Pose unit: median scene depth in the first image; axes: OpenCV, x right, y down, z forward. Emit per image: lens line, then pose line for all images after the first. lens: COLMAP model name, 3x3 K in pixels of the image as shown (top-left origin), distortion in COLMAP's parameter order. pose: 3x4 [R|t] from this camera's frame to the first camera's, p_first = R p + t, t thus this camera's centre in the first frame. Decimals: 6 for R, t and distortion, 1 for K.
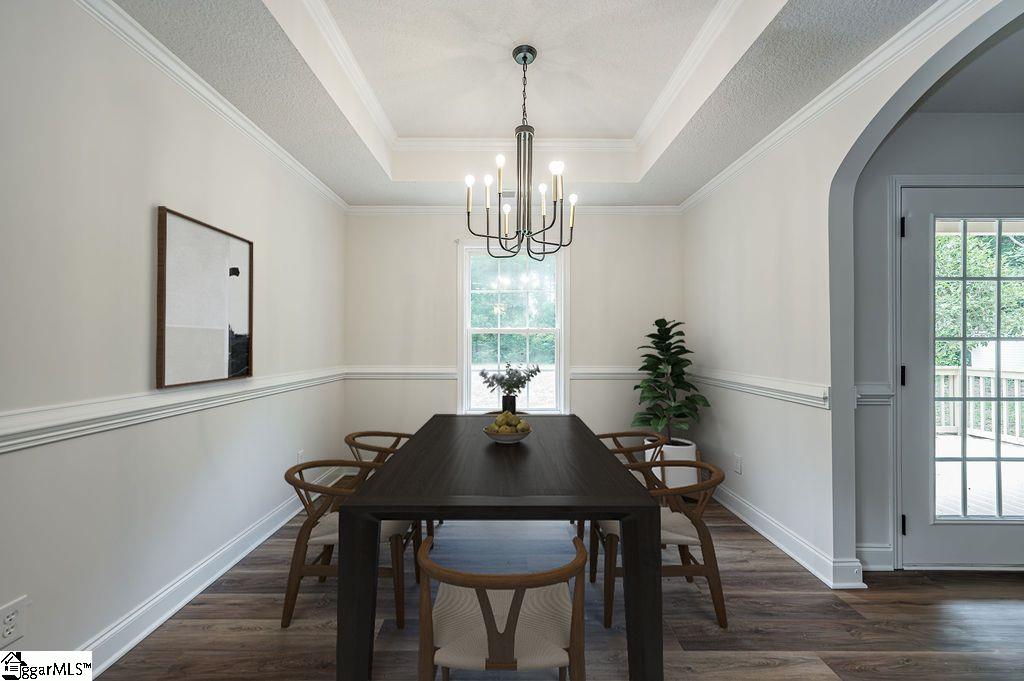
lens RADIAL K [[401.1, 0, 510.6], [0, 401.1, 342.3], [0, 0, 1]] dist [0.000769, 0.000499]
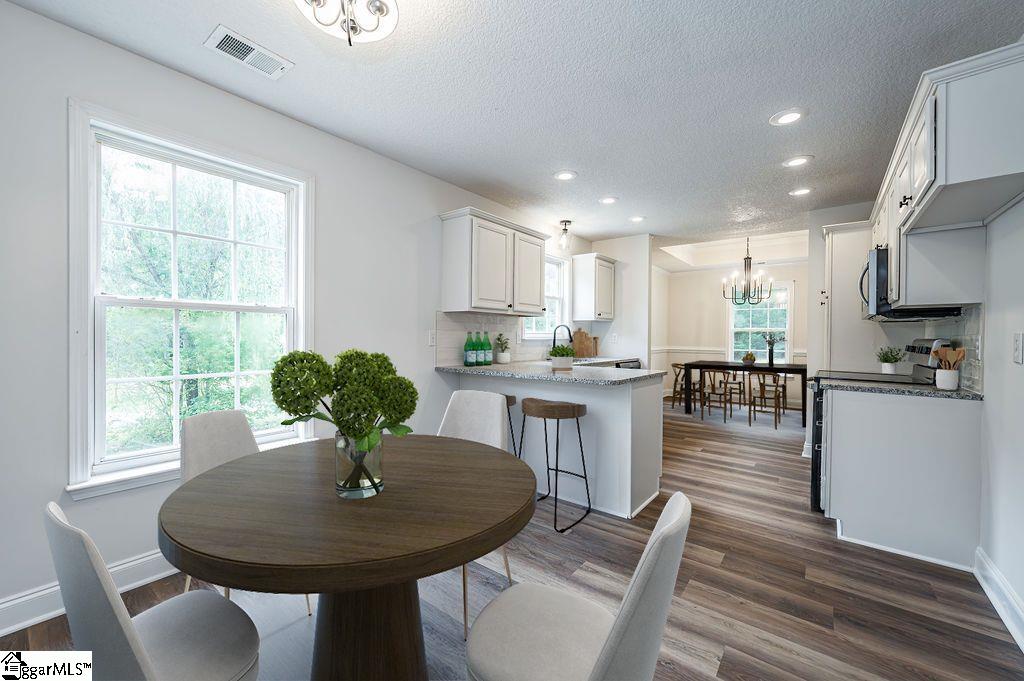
lens RADIAL K [[401.1, 0, 507.2], [0, 401.1, 341.0], [0, 0, 1]] dist [0.000769, 0.000499]
pose [[0.781685, 0.011117, -0.623575, 0.279317], [-0.001825, 0.999878, 0.015539, -0.004839], [0.623671, -0.011008, 0.781609, -1.304085]]
